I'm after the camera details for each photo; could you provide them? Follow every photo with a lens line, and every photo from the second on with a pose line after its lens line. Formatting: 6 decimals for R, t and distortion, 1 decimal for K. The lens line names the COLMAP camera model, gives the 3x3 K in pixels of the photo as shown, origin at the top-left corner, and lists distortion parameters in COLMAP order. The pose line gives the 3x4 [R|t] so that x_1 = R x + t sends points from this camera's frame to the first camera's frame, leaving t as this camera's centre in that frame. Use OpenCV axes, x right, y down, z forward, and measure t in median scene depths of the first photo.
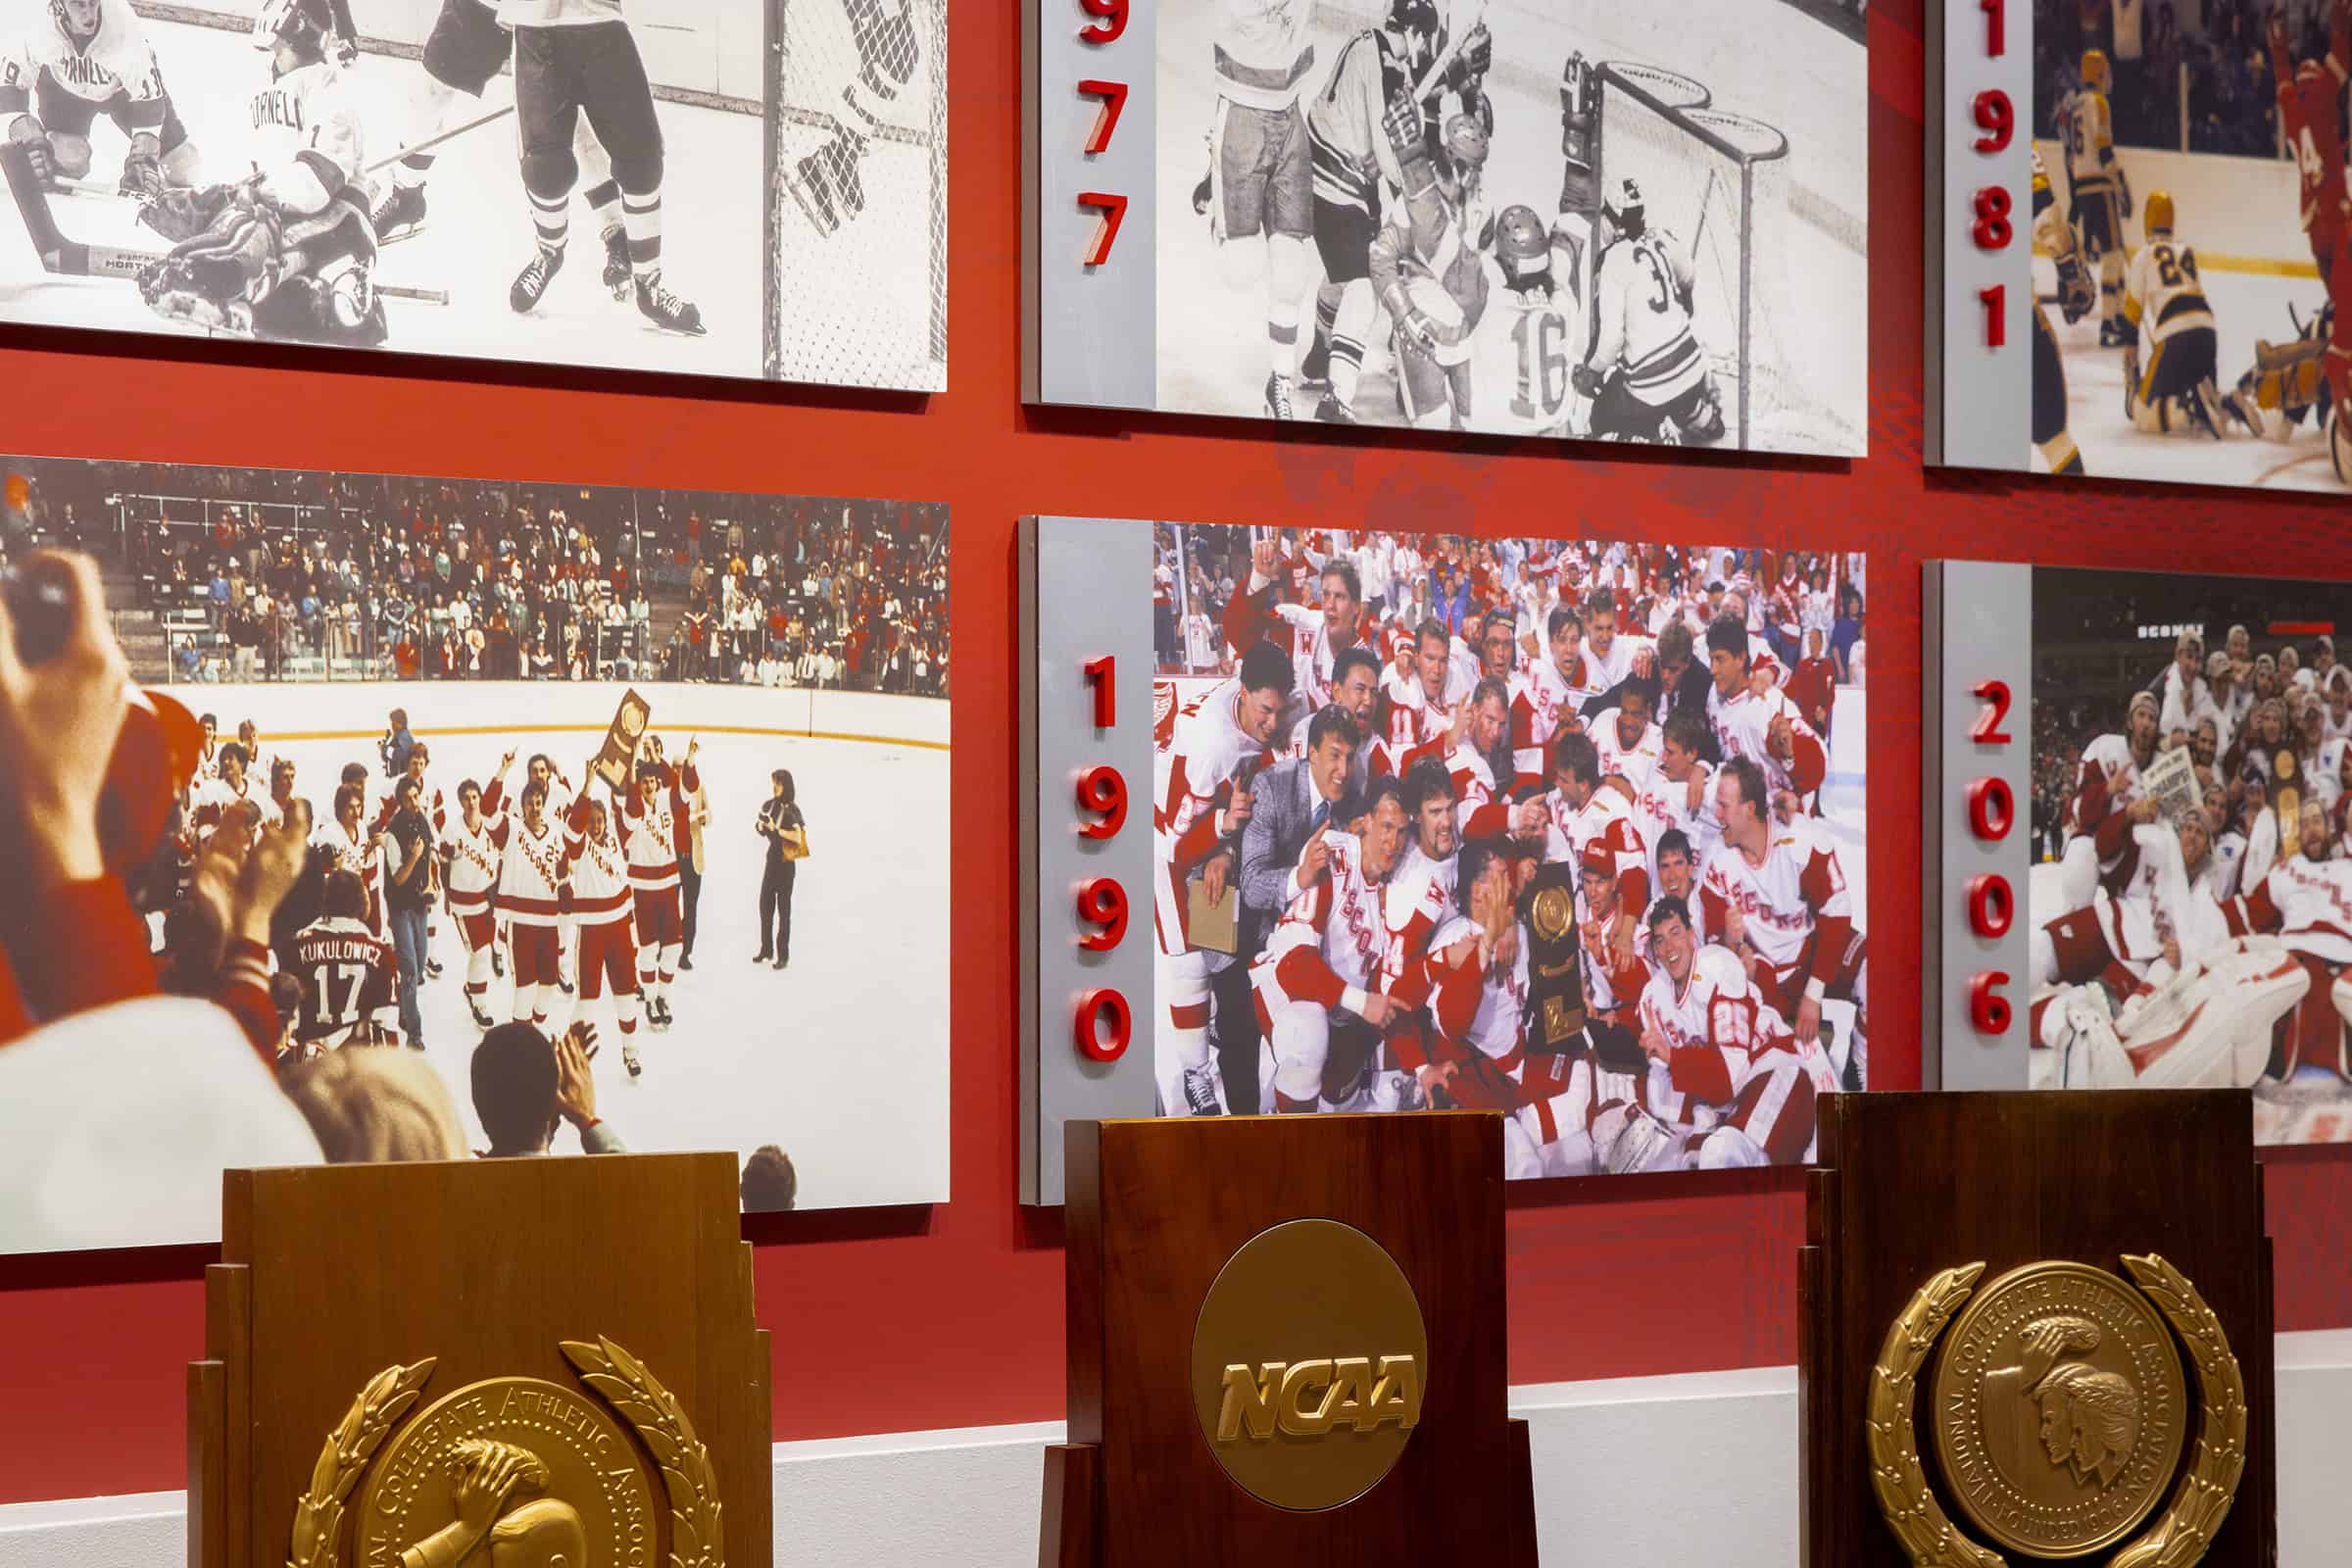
lens RADIAL K [[6338.6, 0, 1175.5], [0, 6338.6, 786.7], [0, 0, 1]] dist [0.221231, 0.000000]
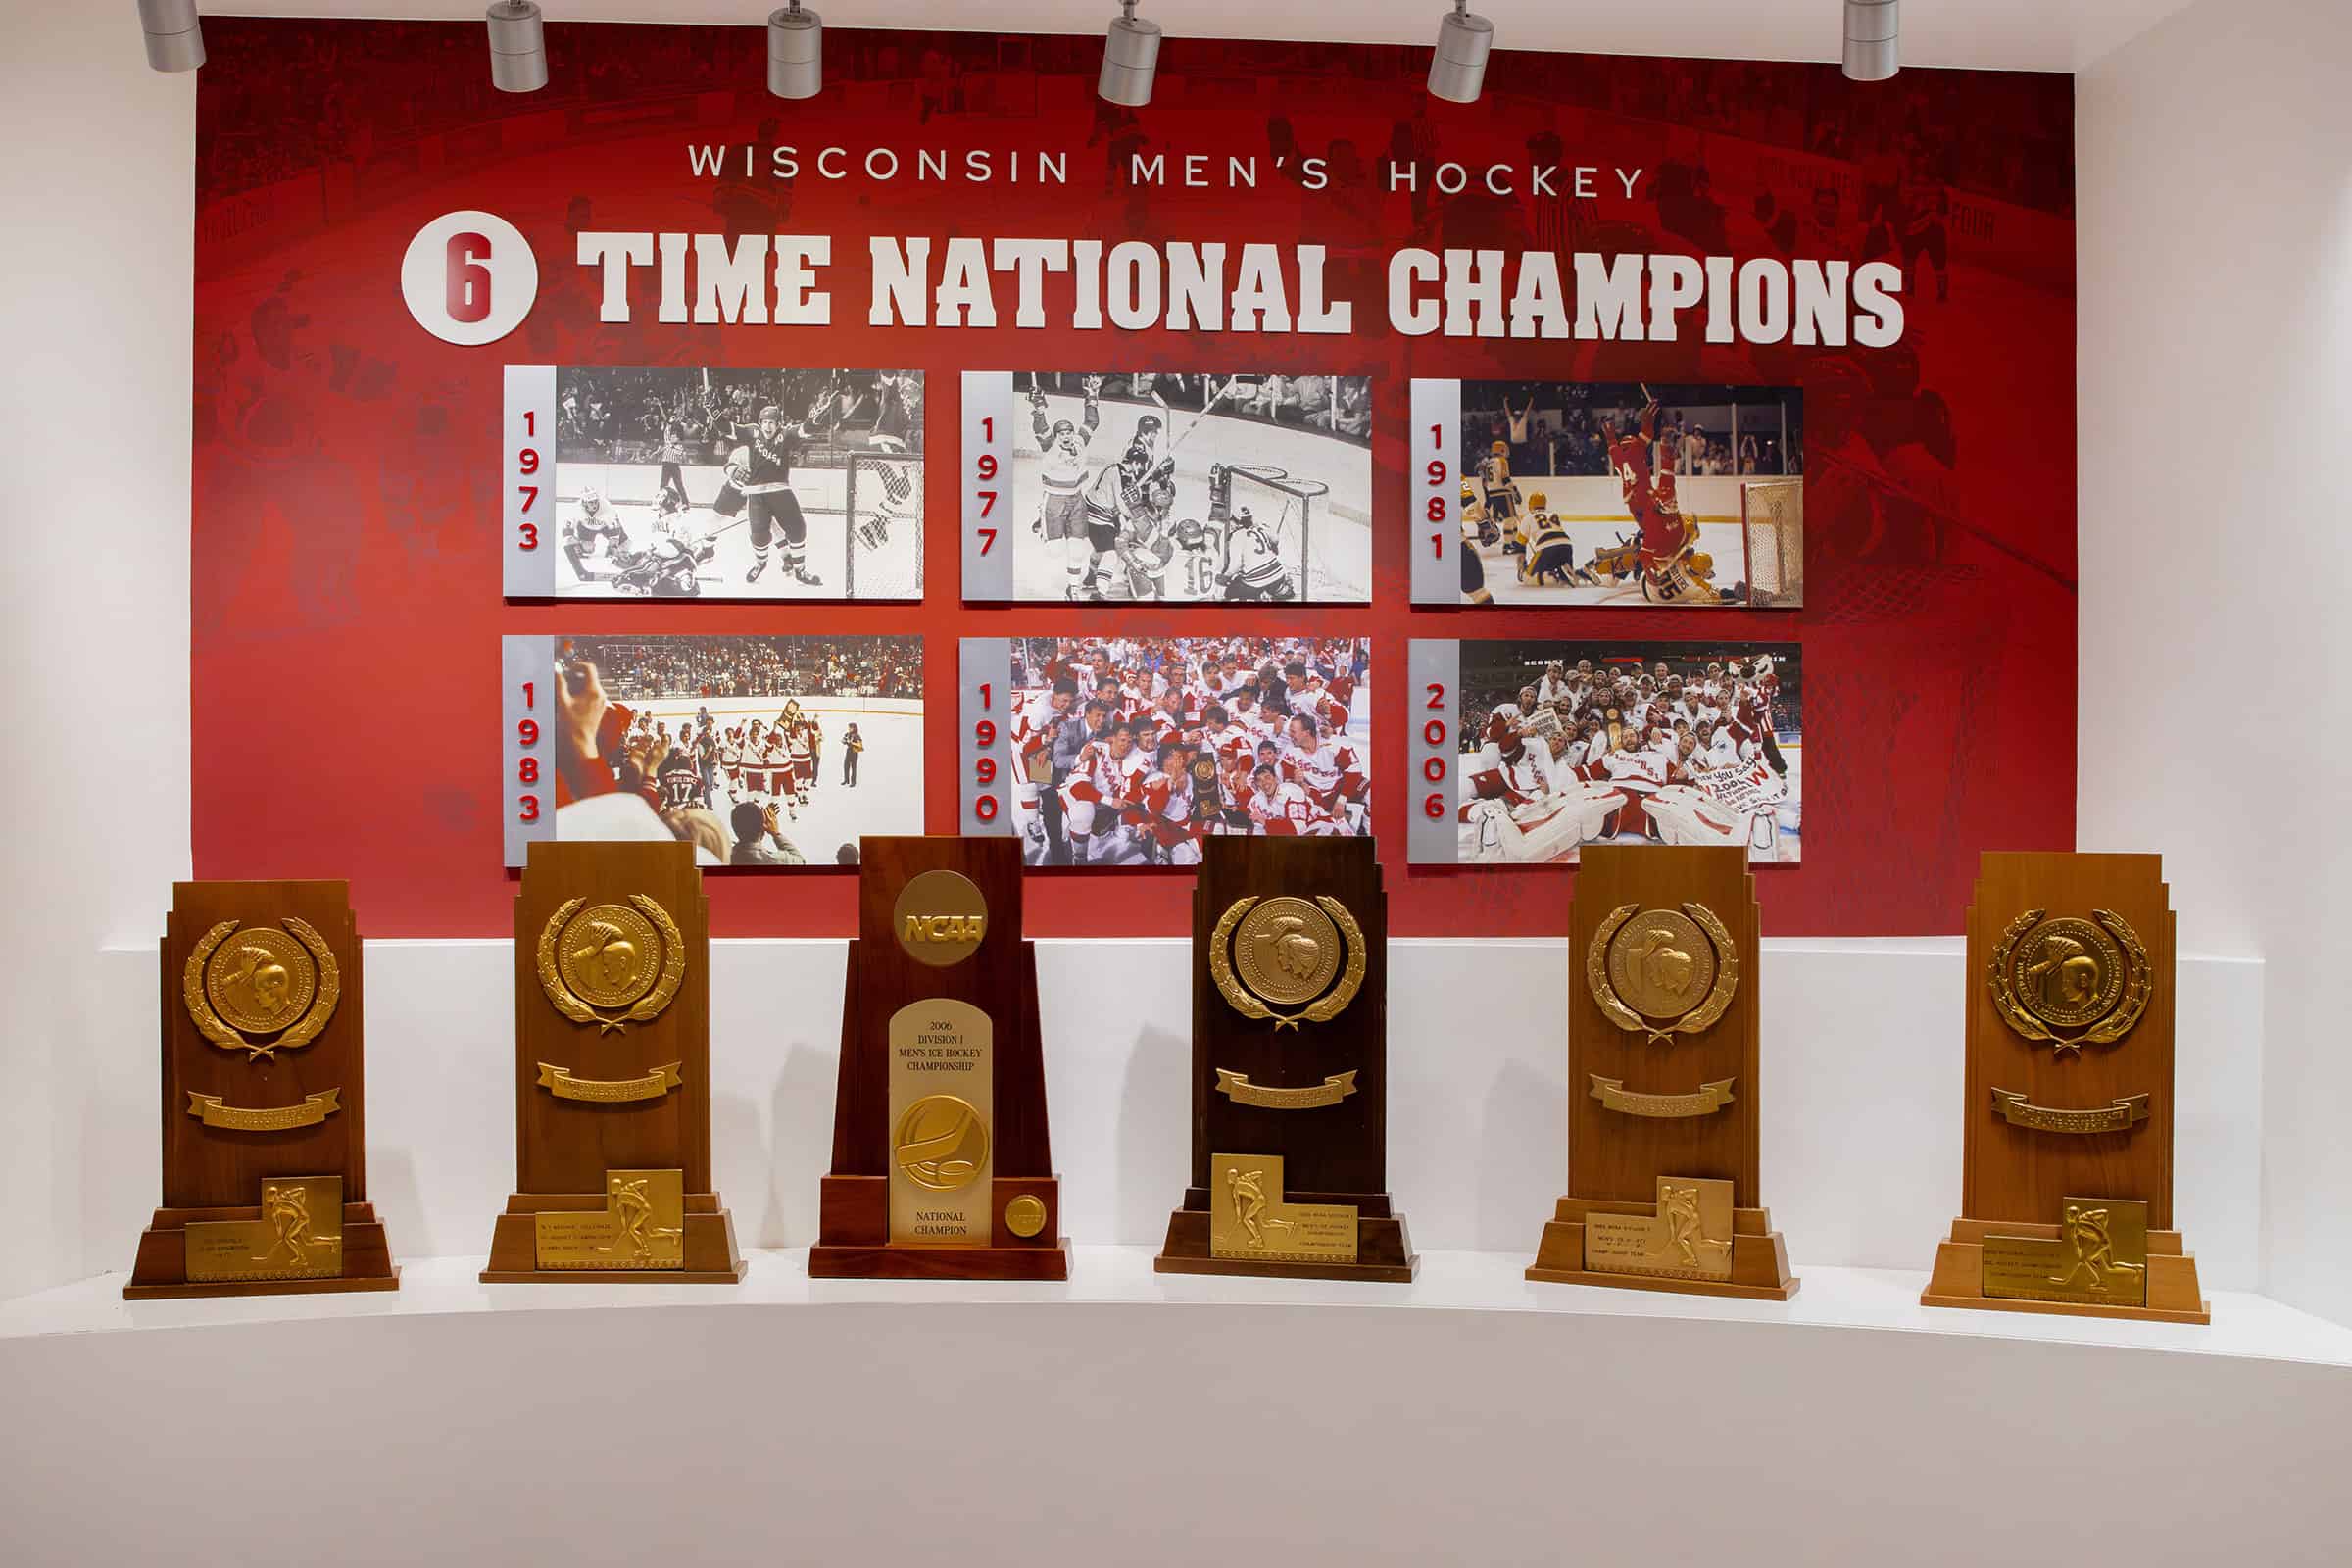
lens RADIAL K [[2646.1, 0, 1175.7], [0, 2646.1, 803.4], [0, 0, 1]] dist [-0.076284, 0.000000]
pose [[0.772784, 0.009215, -0.634602, 0.833596], [0.008363, 0.999660, 0.024701, 0.005645], [0.634614, -0.024396, 0.772444, 0.090929]]
